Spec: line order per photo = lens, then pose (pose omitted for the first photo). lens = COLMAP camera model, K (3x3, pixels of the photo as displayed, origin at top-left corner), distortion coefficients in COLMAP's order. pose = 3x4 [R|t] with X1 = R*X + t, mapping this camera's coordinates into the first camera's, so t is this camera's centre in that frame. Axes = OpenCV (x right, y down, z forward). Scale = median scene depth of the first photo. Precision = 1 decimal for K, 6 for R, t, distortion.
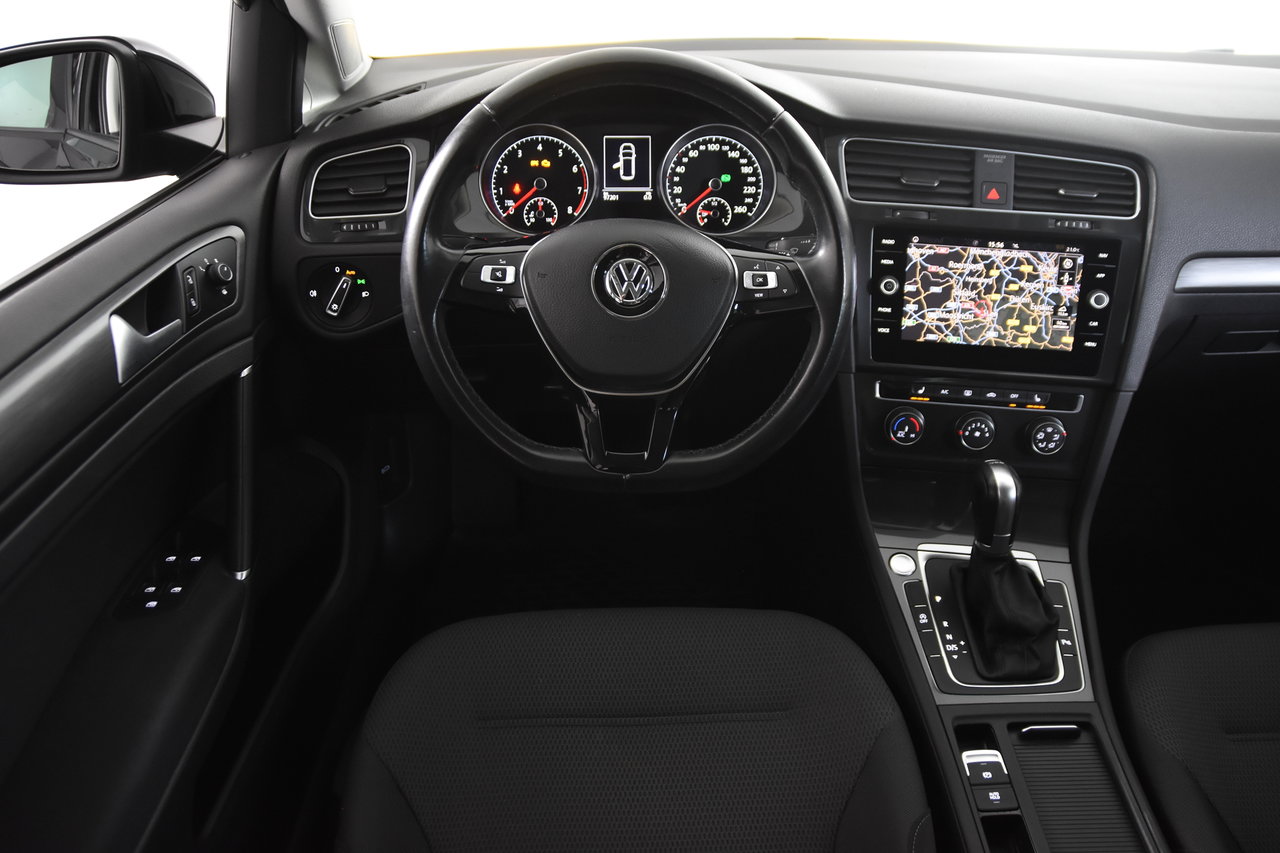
lens RADIAL K [[945.3, 0, 639.1], [0, 945.3, 430.8], [0, 0, 1]] dist [-0.130574, 0.094399]
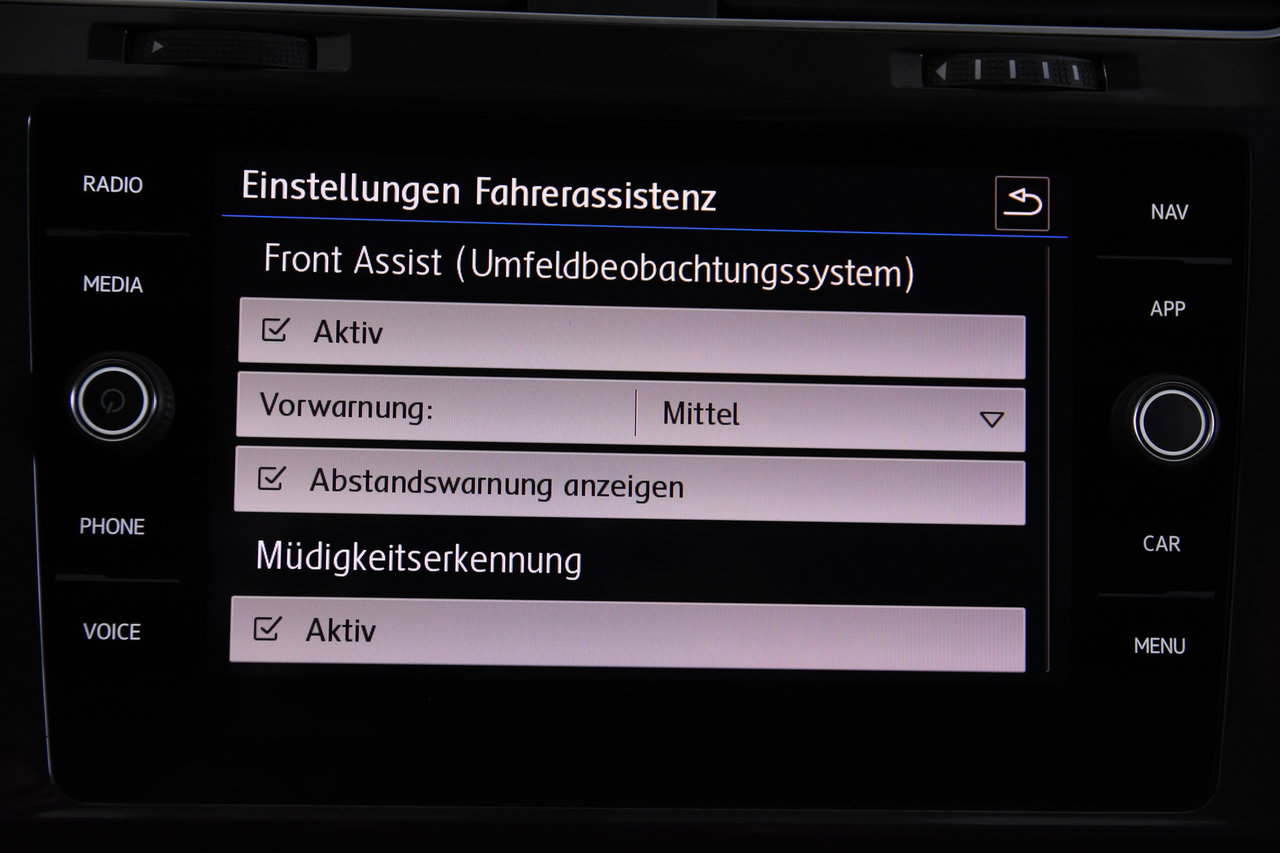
lens RADIAL K [[2416.9, 0, 639.2], [0, 2416.9, 428.0], [0, 0, 1]] dist [-0.073510, 0.000000]
pose [[0.982608, -0.024845, 0.184024, 0.279189], [0.068047, 0.970250, -0.232348, -0.025456], [-0.172777, 0.240829, 0.955065, 0.498418]]
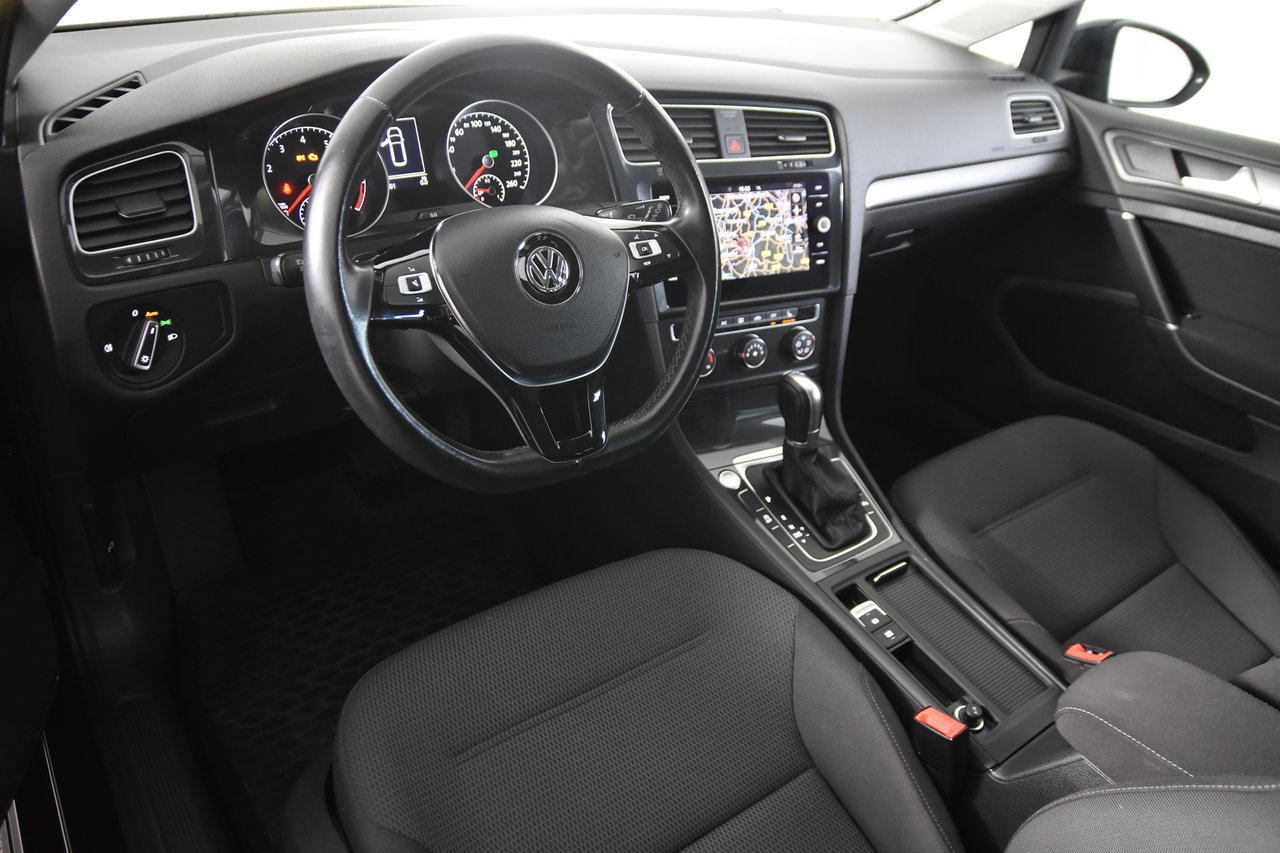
lens RADIAL K [[945.3, 0, 642.6], [0, 945.3, 428.1], [0, 0, 1]] dist [-0.130574, 0.094399]
pose [[0.813860, -0.240753, 0.528838, -0.396497], [0.214216, 0.970335, 0.112075, -0.068974], [-0.540133, 0.022072, 0.841290, 0.093692]]
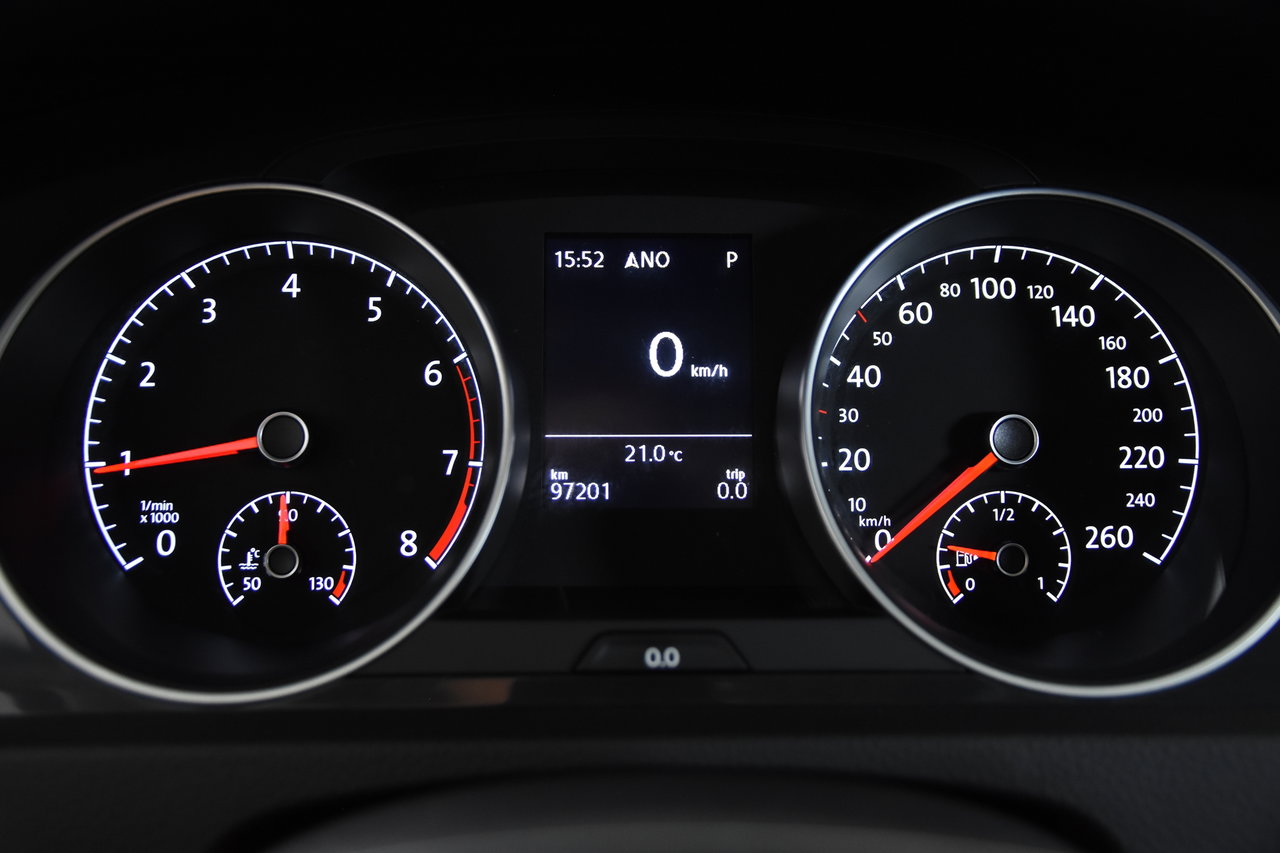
lens RADIAL K [[1201.4, 0, 635.6], [0, 1201.4, 424.6], [0, 0, 1]] dist [-0.050571, 0.000000]
pose [[0.999920, 0.000986, 0.012581, -0.021017], [0.001457, 0.981258, -0.192694, -0.219639], [-0.012535, 0.192696, 0.981178, 0.738895]]
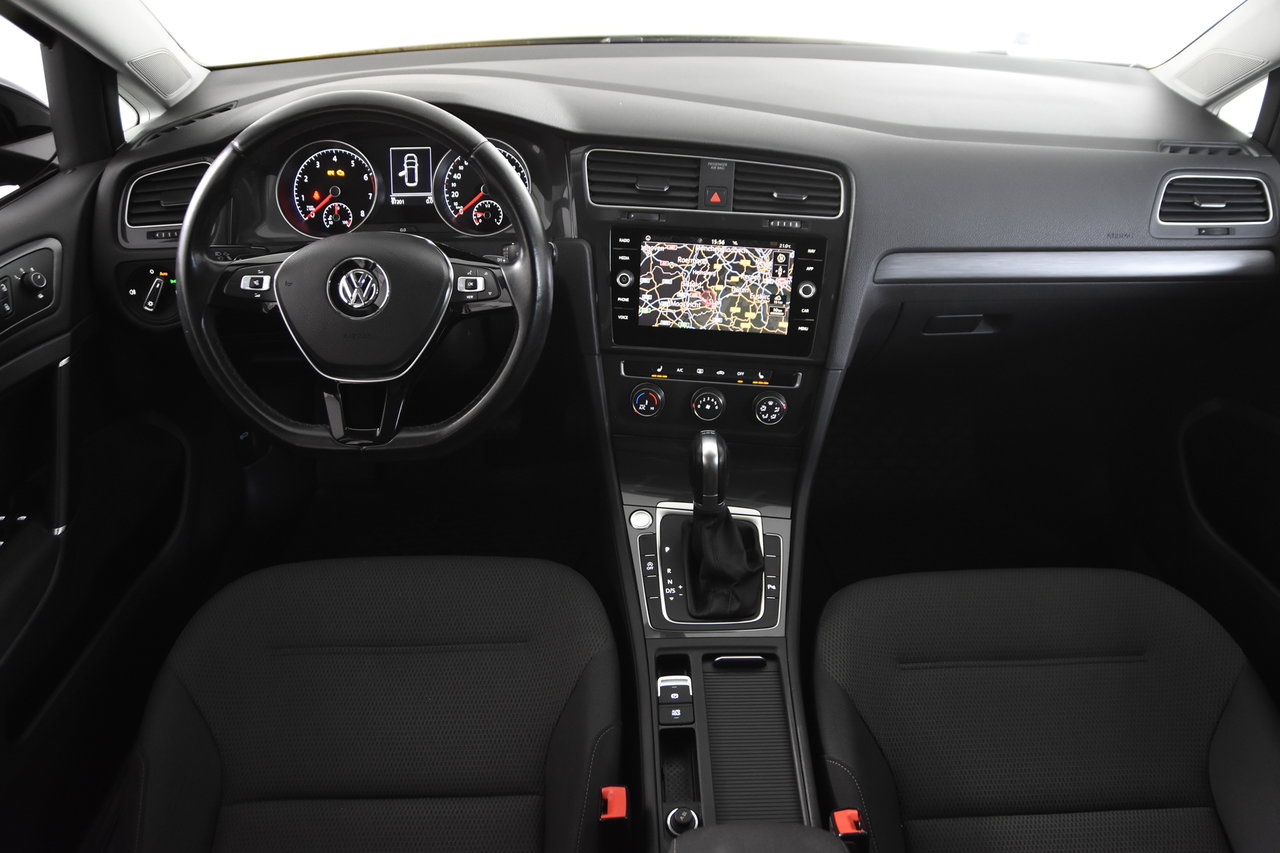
lens RADIAL K [[945.3, 0, 645.0], [0, 945.3, 434.5], [0, 0, 1]] dist [-0.130574, 0.094399]
pose [[0.999915, -0.005533, 0.011776, 0.275105], [0.004847, 0.998330, 0.057565, -0.030438], [-0.012075, -0.057503, 0.998272, -0.168056]]
